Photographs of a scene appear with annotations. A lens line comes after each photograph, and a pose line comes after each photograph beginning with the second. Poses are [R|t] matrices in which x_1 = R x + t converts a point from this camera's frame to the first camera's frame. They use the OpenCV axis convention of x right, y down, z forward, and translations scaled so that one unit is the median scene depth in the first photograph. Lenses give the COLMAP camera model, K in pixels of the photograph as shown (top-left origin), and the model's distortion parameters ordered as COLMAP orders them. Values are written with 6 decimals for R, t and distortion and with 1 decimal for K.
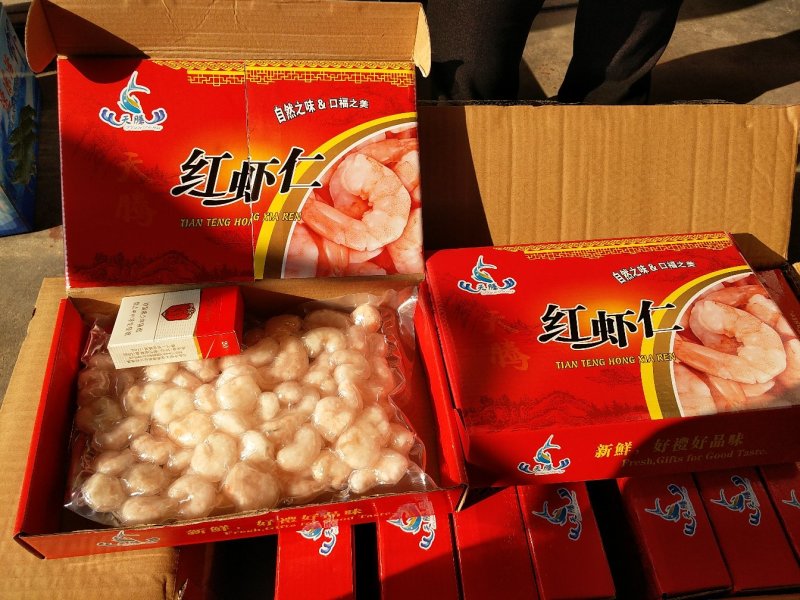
lens RADIAL K [[644.4, 0, 400.0], [0, 644.4, 300.0], [0, 0, 1]] dist [0.058662, -0.072936]
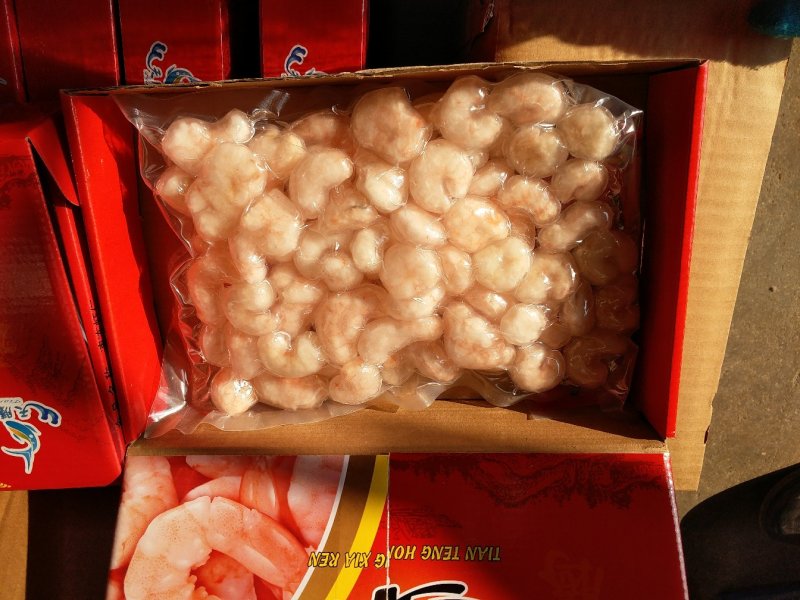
lens RADIAL K [[644.4, 0, 400.0], [0, 644.4, 300.0], [0, 0, 1]] dist [0.058662, -0.072936]
pose [[-0.993708, -0.081177, -0.077172, -0.185768], [0.051007, -0.941386, 0.333453, -0.107507], [-0.099717, 0.327418, 0.939603, 0.370112]]
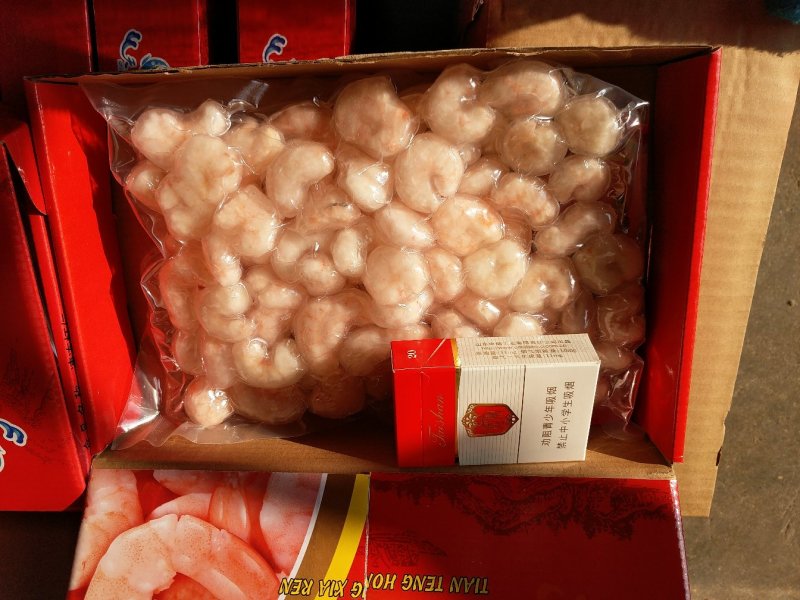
lens RADIAL K [[640.8, 0, 395.5], [0, 640.8, 298.2], [0, 0, 1]] dist [0.048561, -0.064665]
pose [[-0.994086, -0.097645, -0.047524, -0.218585], [0.074875, -0.933259, 0.351315, -0.092756], [-0.078657, 0.345679, 0.935050, 0.419369]]
